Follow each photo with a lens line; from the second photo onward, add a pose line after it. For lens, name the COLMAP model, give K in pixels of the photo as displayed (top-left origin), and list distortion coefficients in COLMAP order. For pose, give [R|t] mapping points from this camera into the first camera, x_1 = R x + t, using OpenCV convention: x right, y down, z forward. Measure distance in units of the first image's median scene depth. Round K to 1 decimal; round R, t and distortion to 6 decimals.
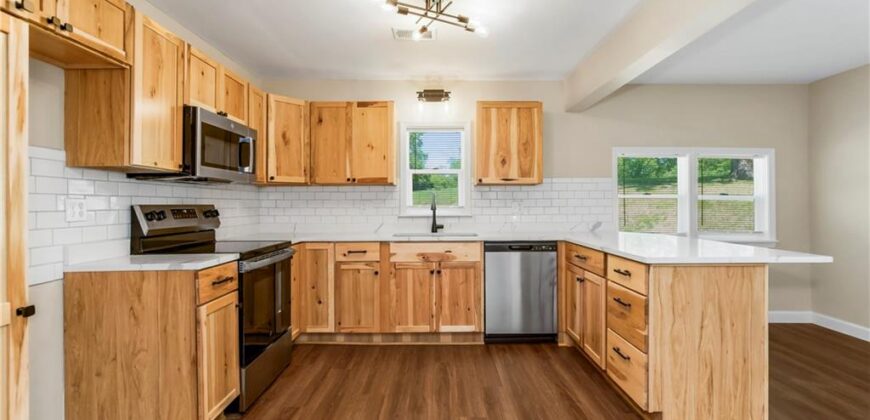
lens RADIAL K [[404.5, 0, 439.1], [0, 404.5, 198.6], [0, 0, 1]] dist [-0.001303, 0.000289]
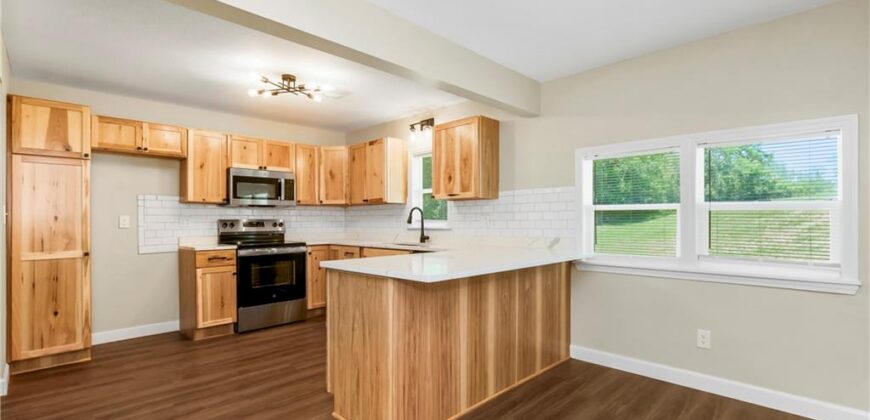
lens RADIAL K [[405.6, 0, 437.6], [0, 405.6, 215.3], [0, 0, 1]] dist [-0.004932, -0.000057]
pose [[0.701690, -0.009342, -0.712422, 0.993086], [0.014188, 0.999899, 0.000863, 0.005463], [0.712341, -0.010714, 0.701751, 0.242802]]
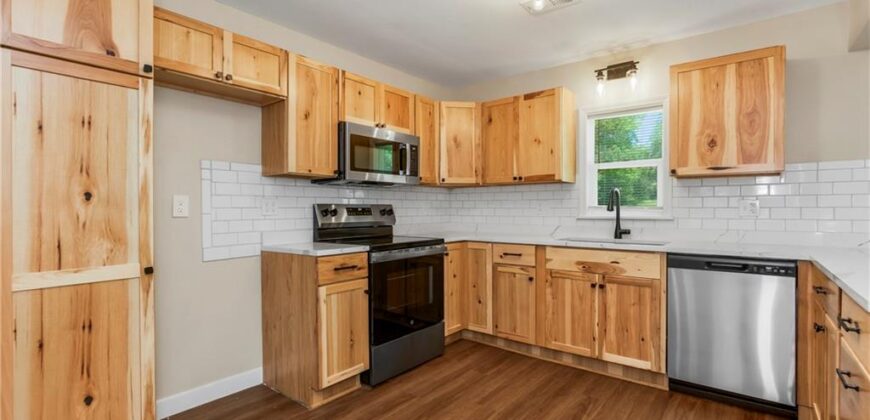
lens RADIAL K [[400.0, 0, 440.8], [0, 400.0, 207.8], [0, 0, 1]] dist [-0.002963, 0.000165]
pose [[0.779487, 0.001243, -0.626417, 0.249852], [0.007547, 0.999907, 0.011375, 0.011216], [0.626373, -0.013594, 0.779405, 0.169846]]
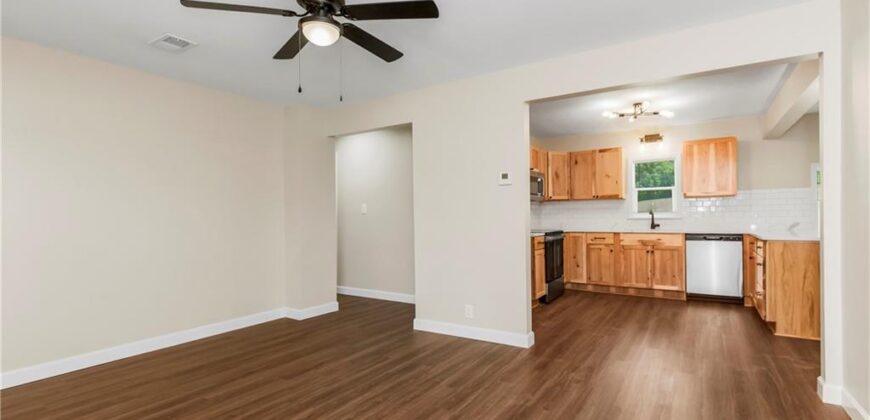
lens RADIAL K [[405.6, 0, 437.6], [0, 405.6, 215.3], [0, 0, 1]] dist [-0.004932, -0.000057]
pose [[0.835531, -0.006792, -0.549402, 0.173833], [0.017320, 0.999752, 0.013981, -0.004097], [0.549170, -0.021198, 0.835441, -0.839760]]
